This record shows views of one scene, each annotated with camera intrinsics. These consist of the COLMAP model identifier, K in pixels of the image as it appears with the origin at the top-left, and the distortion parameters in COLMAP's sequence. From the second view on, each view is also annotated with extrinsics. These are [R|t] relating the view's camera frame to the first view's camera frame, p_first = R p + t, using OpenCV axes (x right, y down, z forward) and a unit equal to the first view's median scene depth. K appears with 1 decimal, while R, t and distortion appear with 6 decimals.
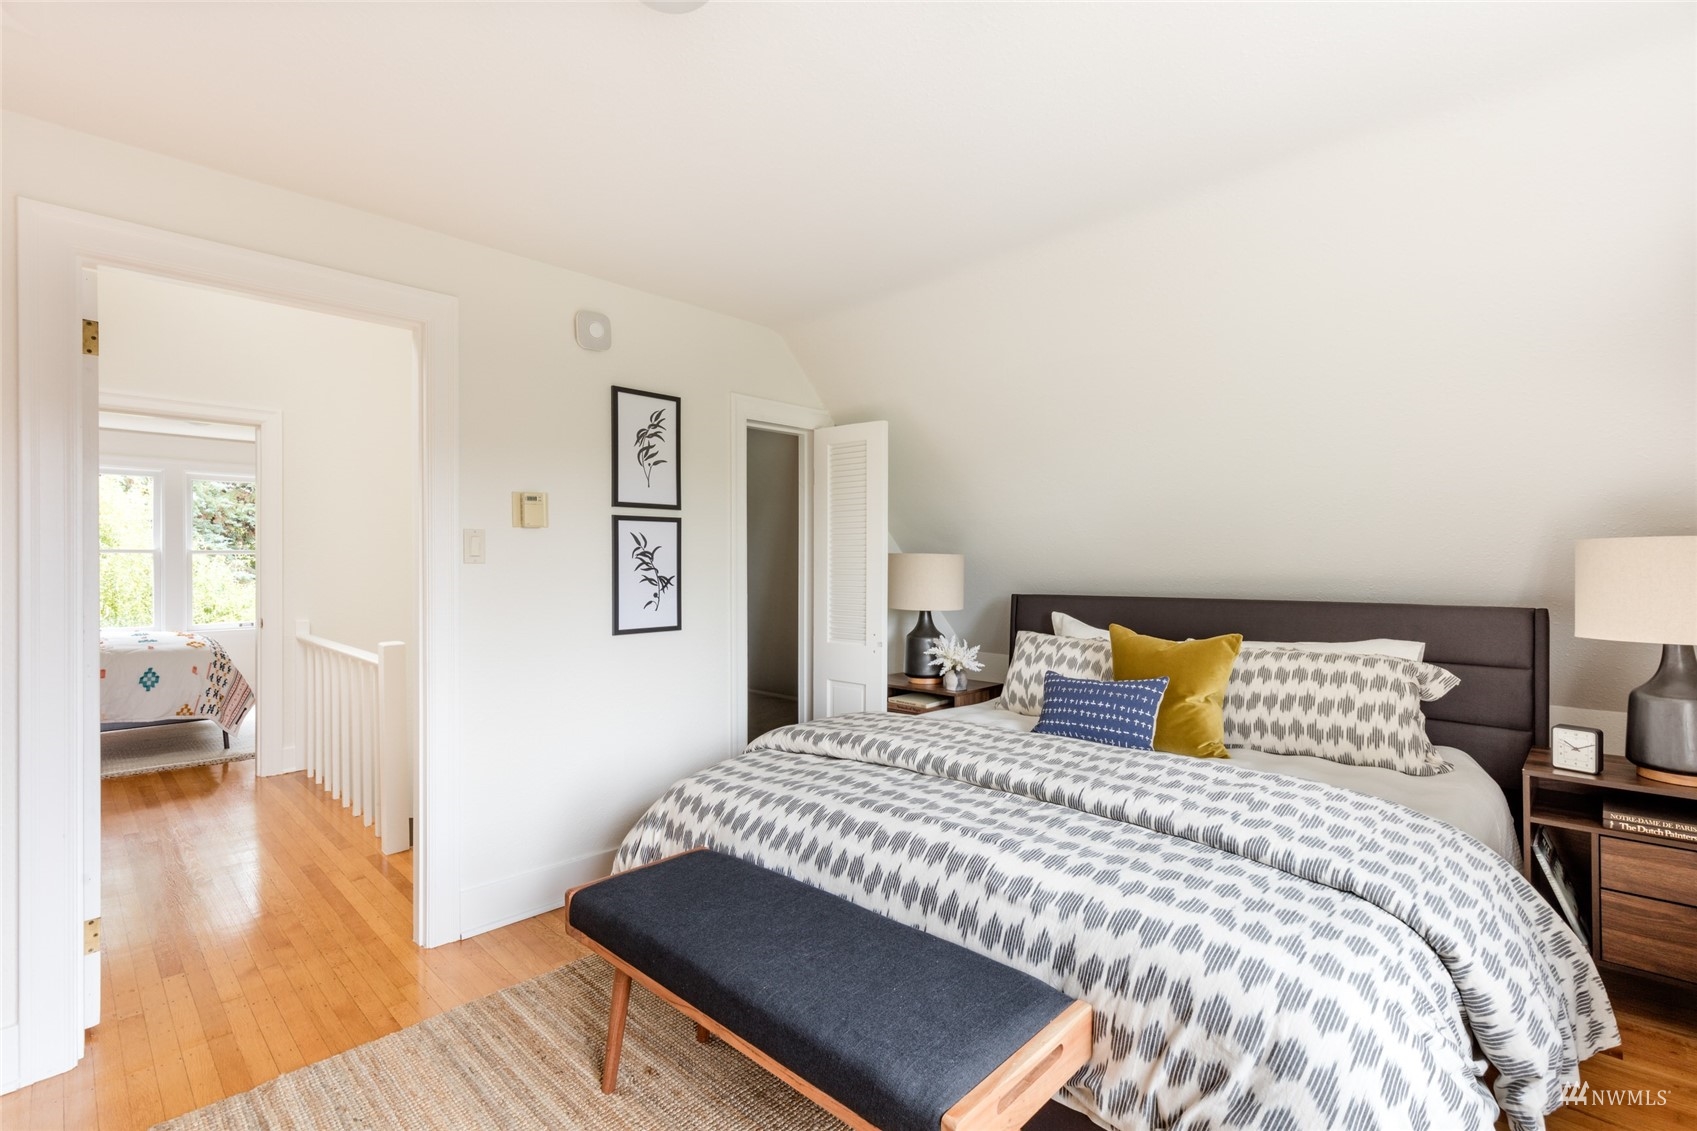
lens RADIAL K [[776.1, 0, 845.4], [0, 776.1, 565.9], [0, 0, 1]] dist [0.014546, -0.000996]
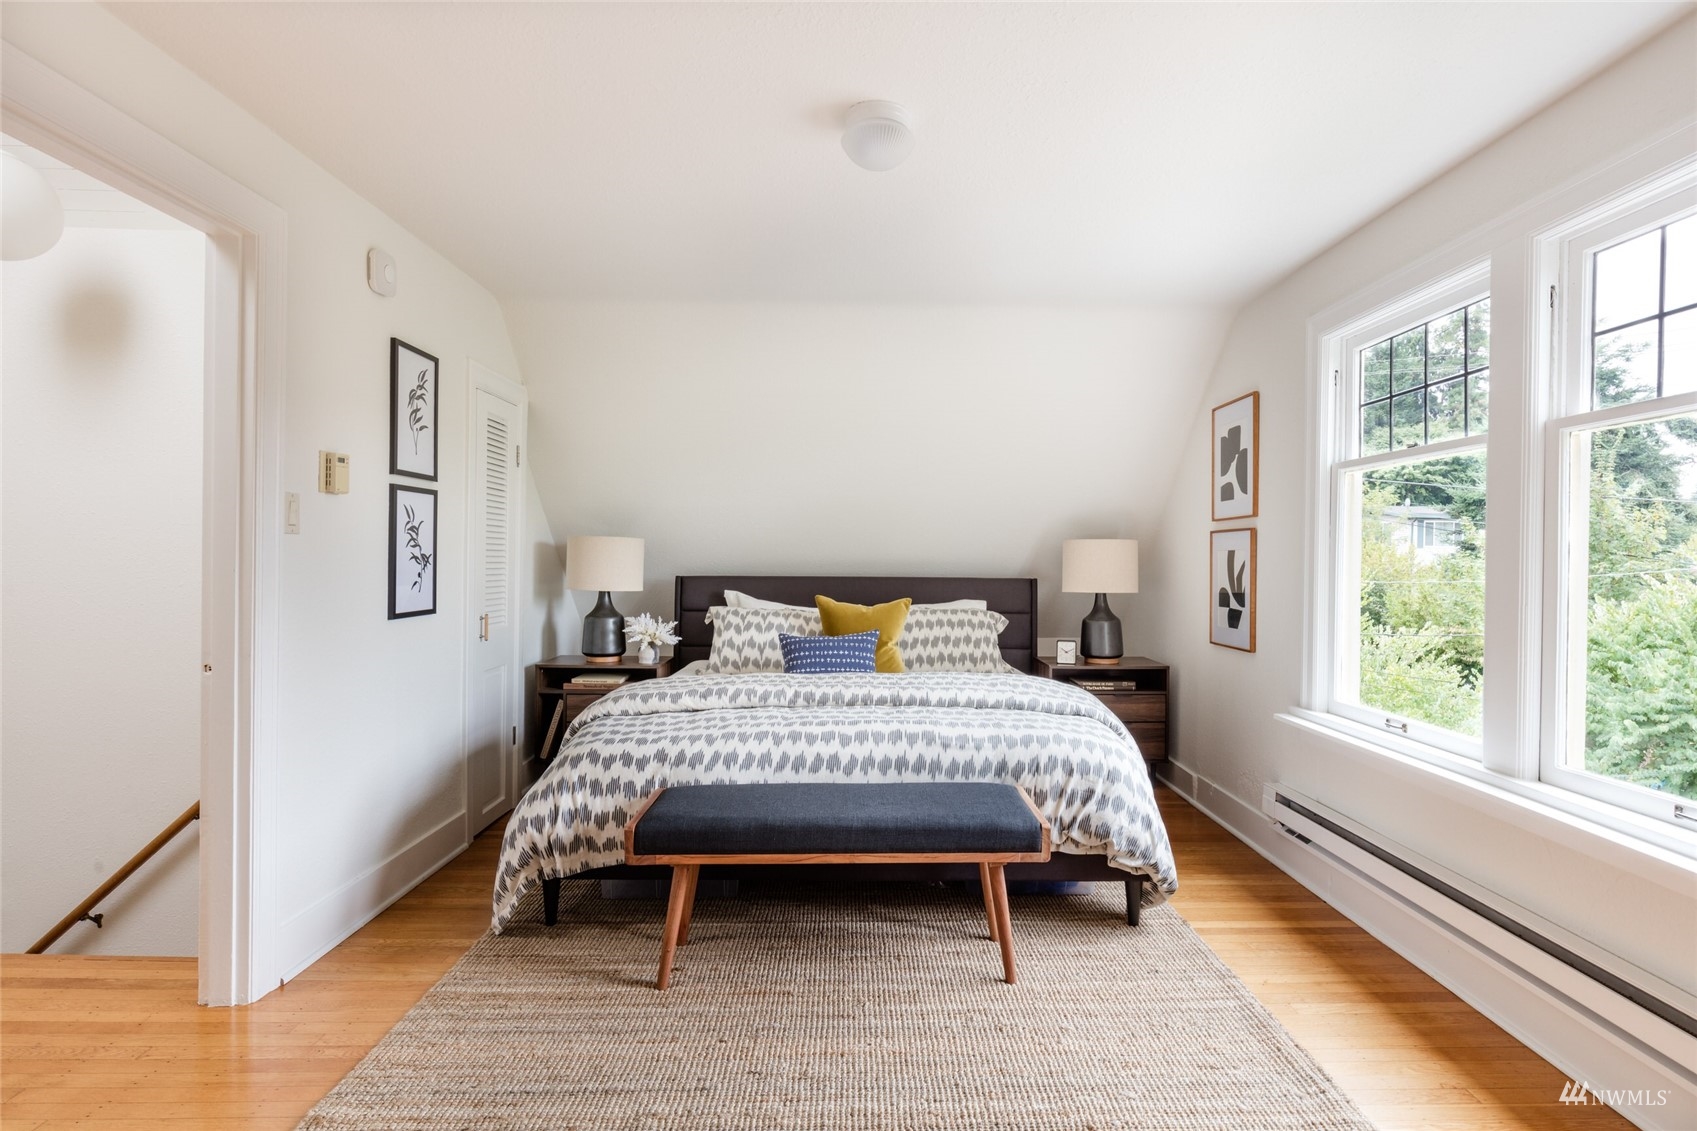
lens RADIAL K [[863.8, 0, 858.3], [0, 863.8, 561.9], [0, 0, 1]] dist [0.002290, -0.001605]
pose [[0.710446, 0.007122, 0.703716, -0.716717], [-0.010876, 0.999940, 0.000860, 0.019691], [-0.703668, -0.008265, 0.710481, -0.085963]]
